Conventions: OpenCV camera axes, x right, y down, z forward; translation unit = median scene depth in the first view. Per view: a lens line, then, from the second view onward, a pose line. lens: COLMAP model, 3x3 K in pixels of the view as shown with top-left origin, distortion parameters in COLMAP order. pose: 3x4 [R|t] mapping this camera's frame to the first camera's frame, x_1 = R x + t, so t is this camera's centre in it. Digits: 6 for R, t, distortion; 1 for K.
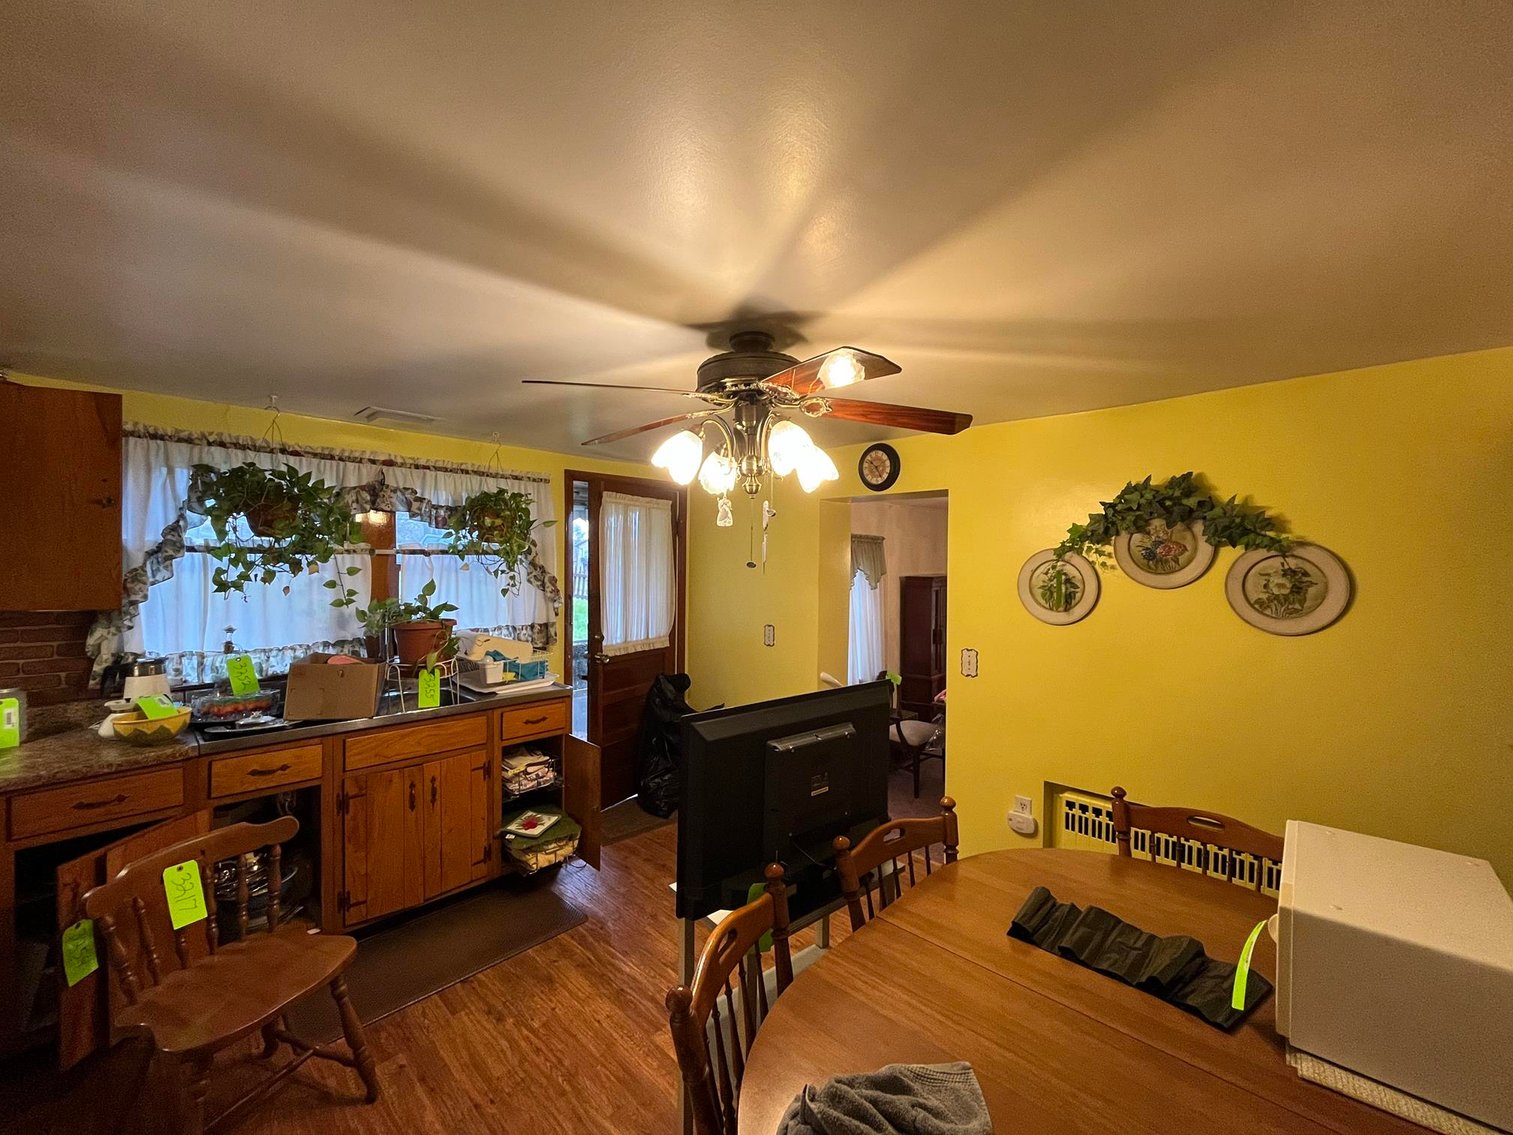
lens RADIAL K [[609.1, 0, 756.3], [0, 609.1, 568.7], [0, 0, 1]] dist [-0.005416, -0.000383]
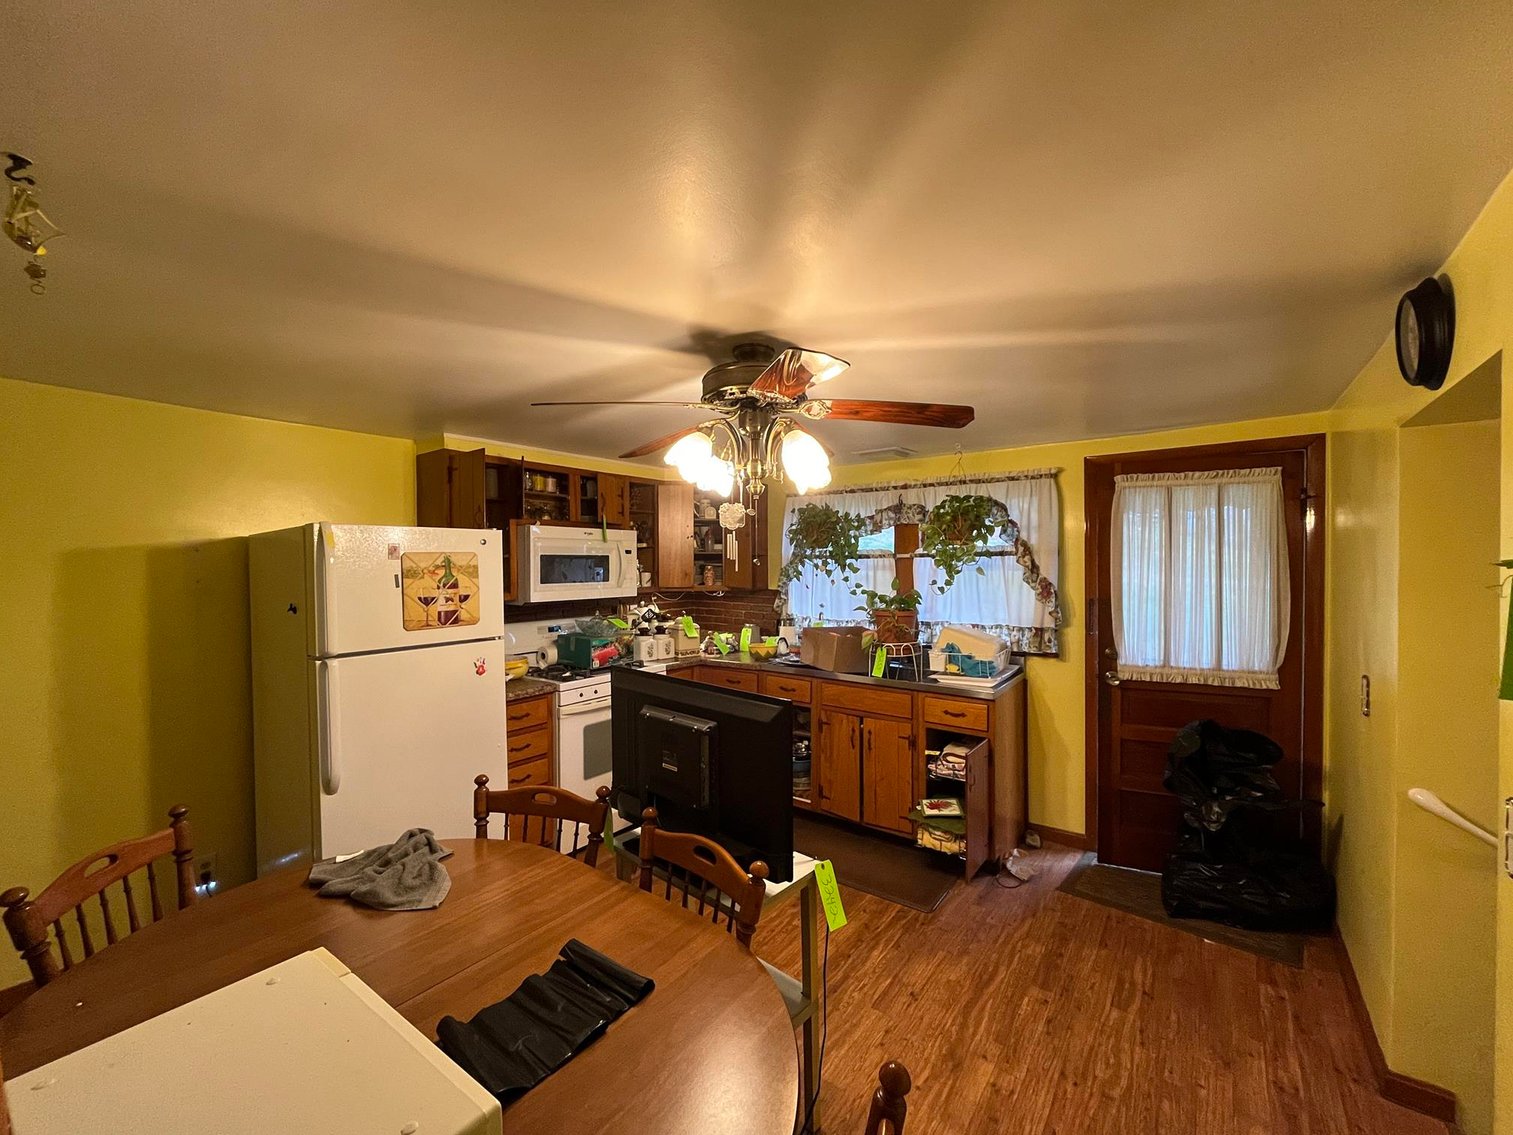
lens RADIAL K [[609.1, 0, 755.1], [0, 609.1, 565.9], [0, 0, 1]] dist [-0.005416, -0.000383]
pose [[0.126704, -0.003981, -0.991933, 0.644490], [-0.006877, 0.999964, -0.004892, 0.002282], [0.991917, 0.007441, 0.126672, 0.532694]]
